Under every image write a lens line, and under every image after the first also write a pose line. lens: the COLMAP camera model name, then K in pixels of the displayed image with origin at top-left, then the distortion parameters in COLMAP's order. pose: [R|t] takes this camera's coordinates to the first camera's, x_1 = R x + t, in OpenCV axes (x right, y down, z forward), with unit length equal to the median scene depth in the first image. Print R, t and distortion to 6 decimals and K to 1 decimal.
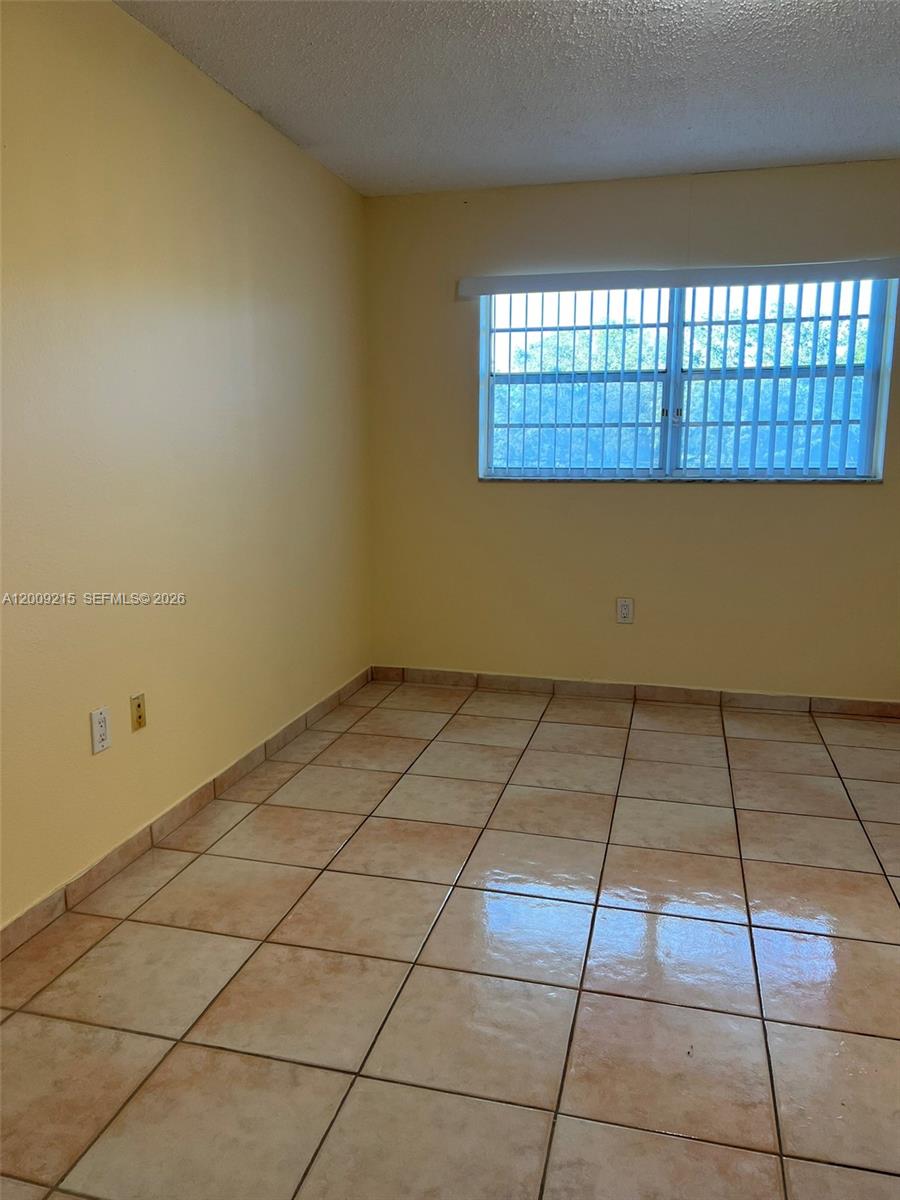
lens RADIAL K [[891.1, 0, 449.3], [0, 891.1, 599.4], [0, 0, 1]] dist [0.010974, -0.002665]
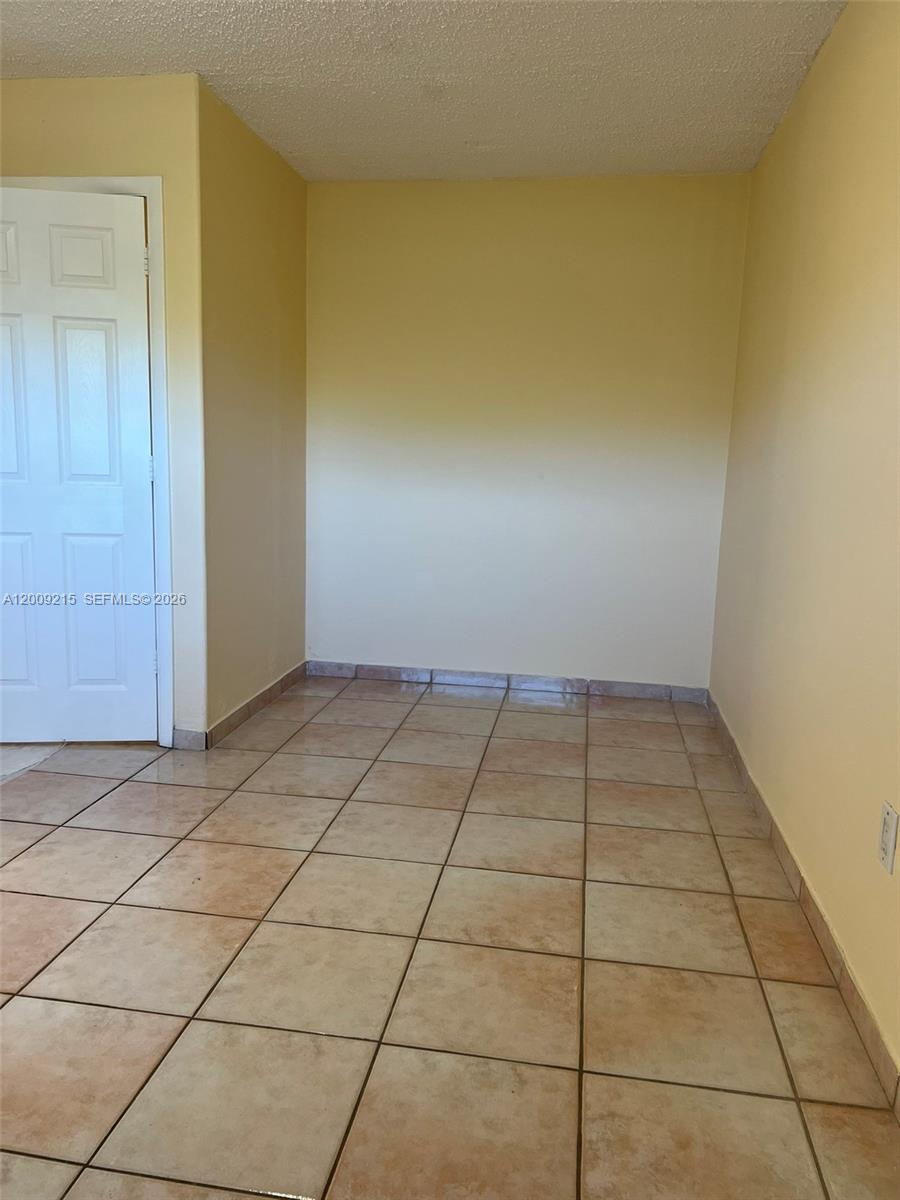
lens RADIAL K [[891.1, 0, 450.0], [0, 891.1, 599.4], [0, 0, 1]] dist [0.010974, -0.002665]
pose [[-0.995032, -0.015618, -0.098322, 0.028832], [-0.047375, 0.942908, 0.329666, -0.274214], [0.087560, 0.332686, -0.938964, 1.743736]]
